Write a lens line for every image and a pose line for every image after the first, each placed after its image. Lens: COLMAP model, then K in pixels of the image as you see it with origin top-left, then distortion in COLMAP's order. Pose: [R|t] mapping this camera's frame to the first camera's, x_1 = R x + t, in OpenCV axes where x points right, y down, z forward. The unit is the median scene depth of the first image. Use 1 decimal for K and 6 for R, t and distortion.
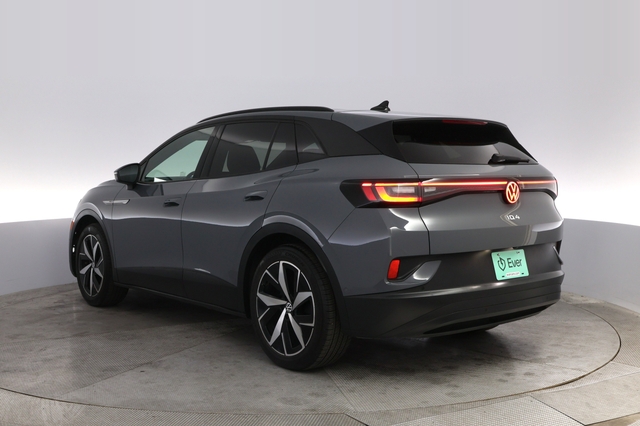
lens RADIAL K [[589.7, 0, 319.9], [0, 589.7, 212.5], [0, 0, 1]] dist [-0.039904, 0.000000]
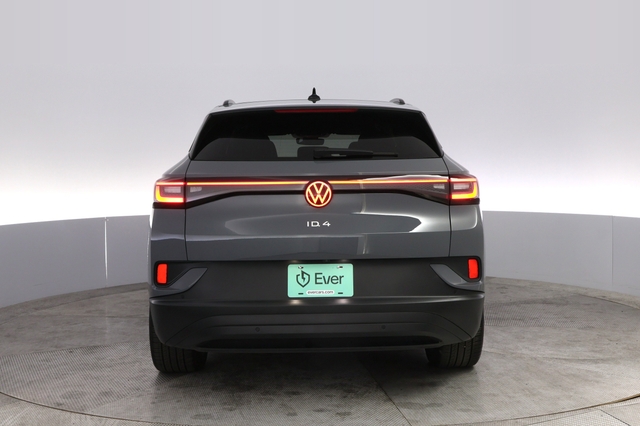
lens RADIAL K [[589.7, 0, 316.3], [0, 589.7, 217.3], [0, 0, 1]] dist [-0.039904, 0.000000]
pose [[0.871060, 0.036991, -0.489781, 0.725464], [-0.026158, 0.999239, 0.028947, -0.024901], [0.490479, -0.012403, 0.871365, 0.272238]]
